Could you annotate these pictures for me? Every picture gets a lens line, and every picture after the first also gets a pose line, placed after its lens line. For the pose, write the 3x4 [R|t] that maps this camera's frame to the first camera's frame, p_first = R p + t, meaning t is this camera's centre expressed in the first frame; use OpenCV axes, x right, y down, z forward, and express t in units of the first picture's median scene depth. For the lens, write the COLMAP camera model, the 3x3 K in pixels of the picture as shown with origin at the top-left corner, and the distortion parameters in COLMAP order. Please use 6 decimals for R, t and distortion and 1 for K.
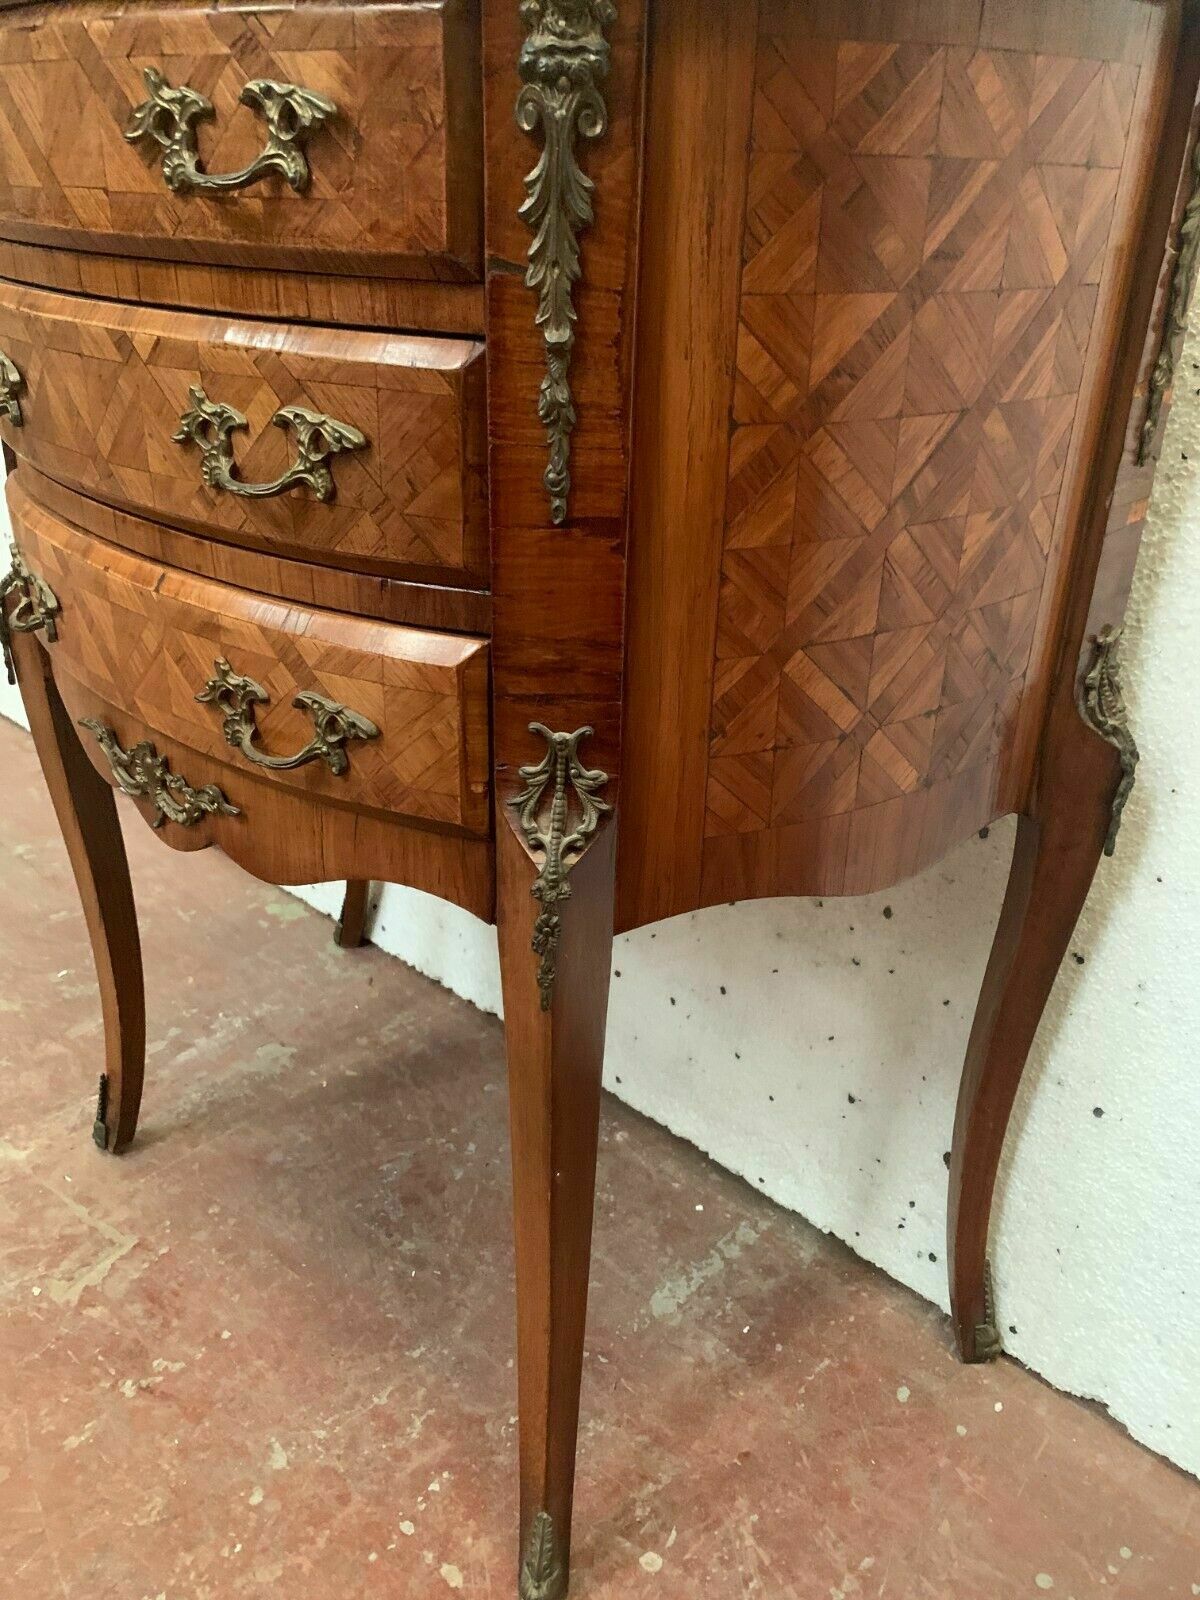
lens RADIAL K [[1265.9, 0, 603.8], [0, 1265.9, 804.1], [0, 0, 1]] dist [0.001222, -0.002360]
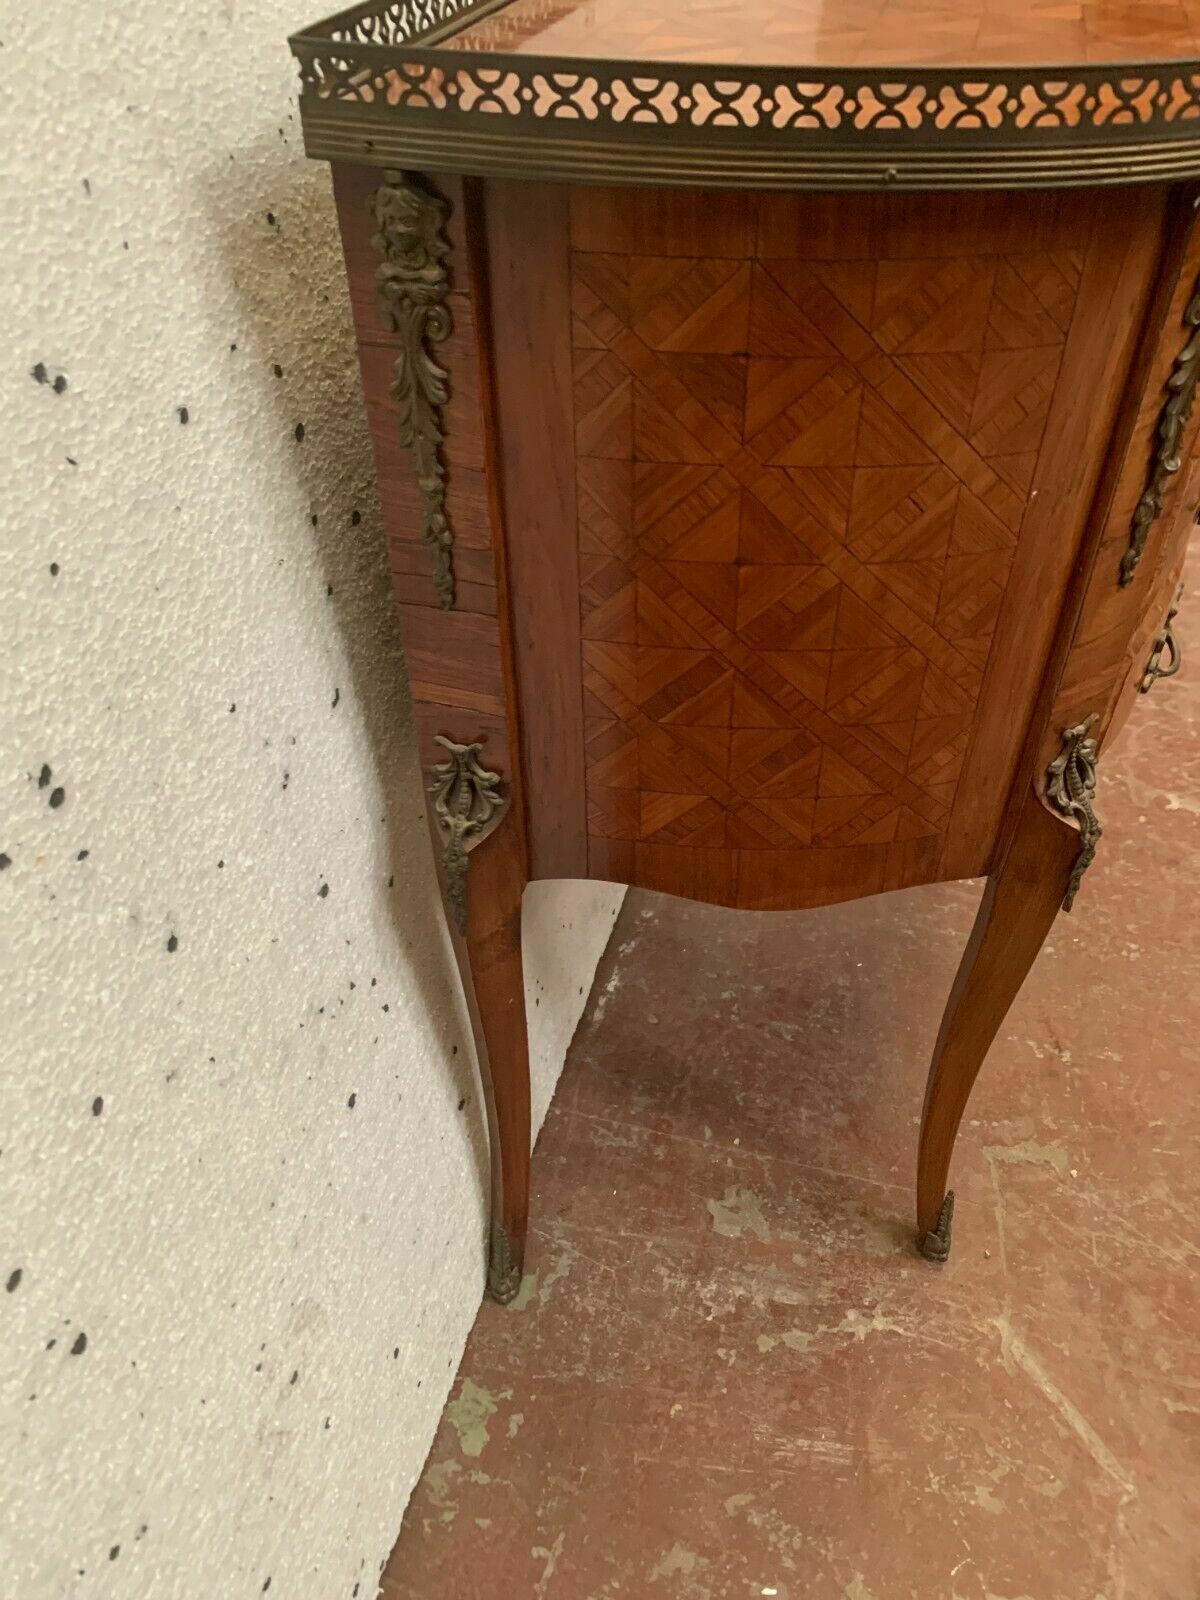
lens RADIAL K [[1214.7, 0, 648.3], [0, 1214.7, 777.8], [0, 0, 1]] dist [0.047695, -0.098395]
pose [[-0.482441, -0.606065, 0.632404, -1.146654], [0.371015, 0.512628, 0.774313, -1.258042], [-0.793472, 0.608192, -0.022453, 1.703687]]
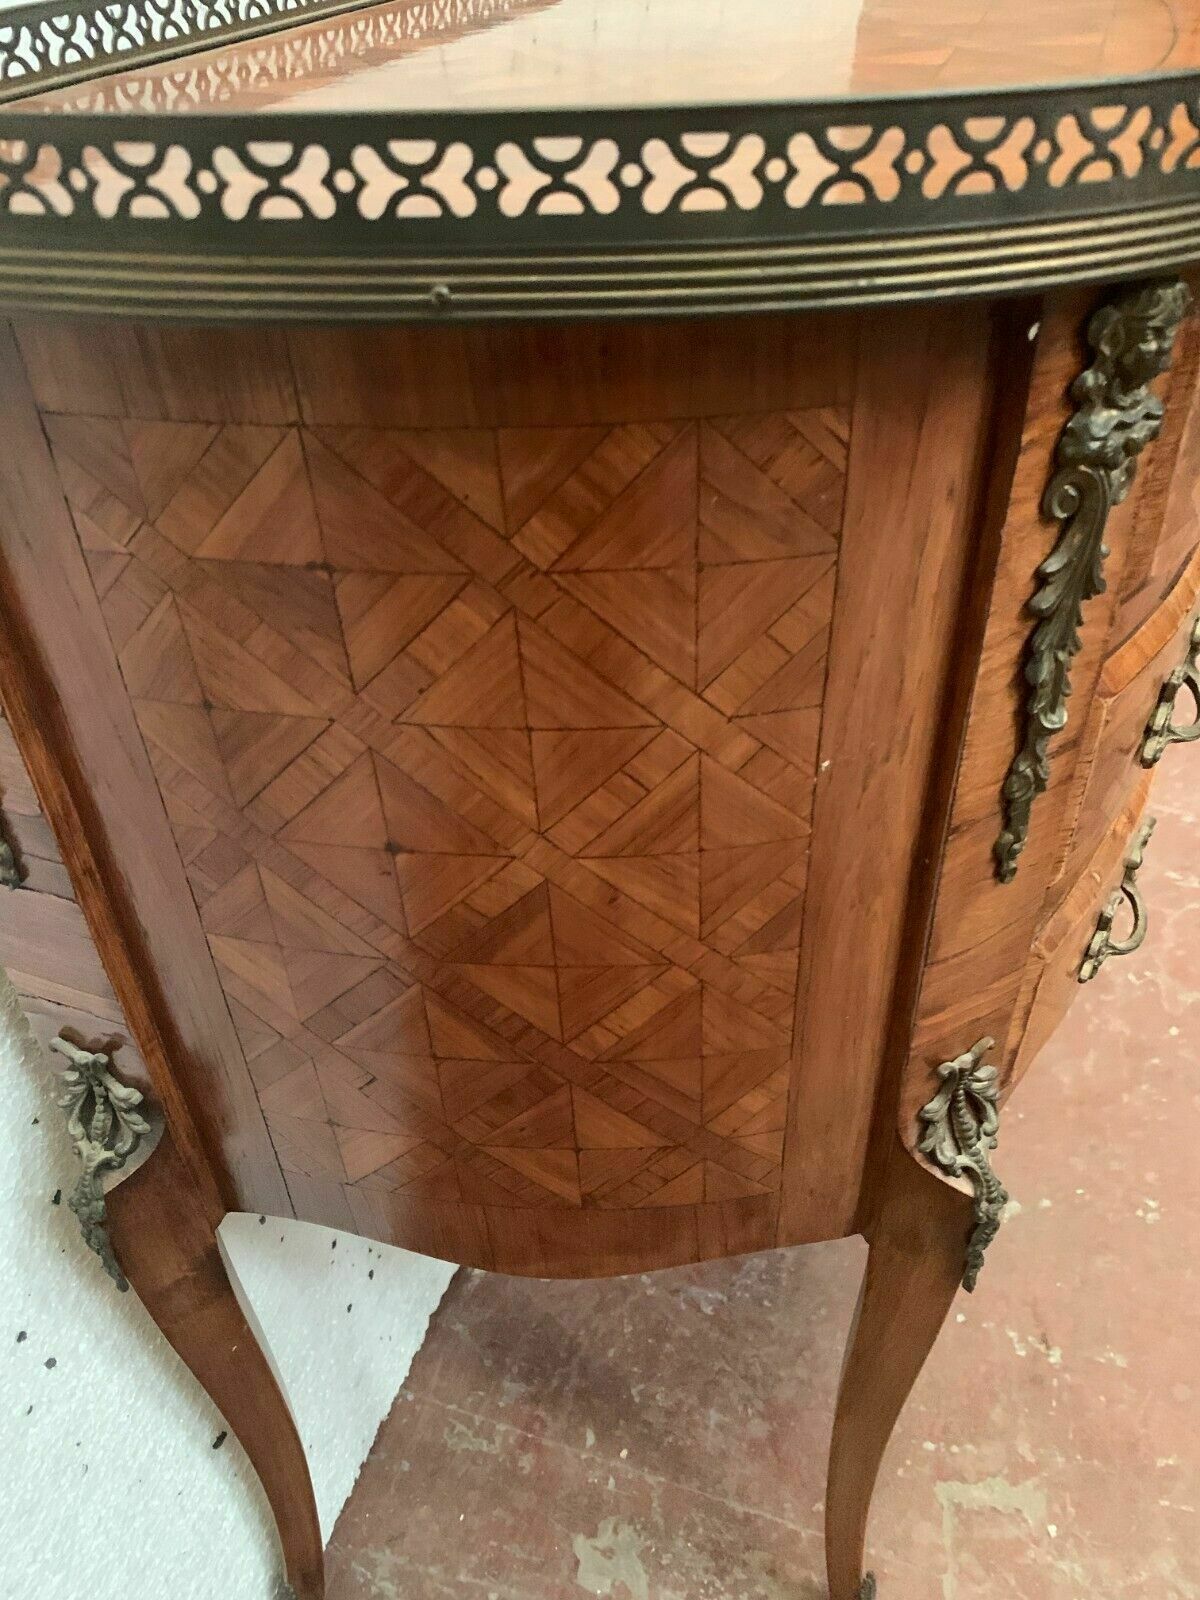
lens RADIAL K [[1223.7, 0, 629.2], [0, 1223.7, 781.7], [0, 0, 1]] dist [-0.000374, -0.005218]
pose [[-0.409199, -0.573141, 0.709976, -0.974461], [0.417527, 0.574244, 0.704213, -1.017181], [-0.811312, 0.584597, 0.004322, 1.418269]]
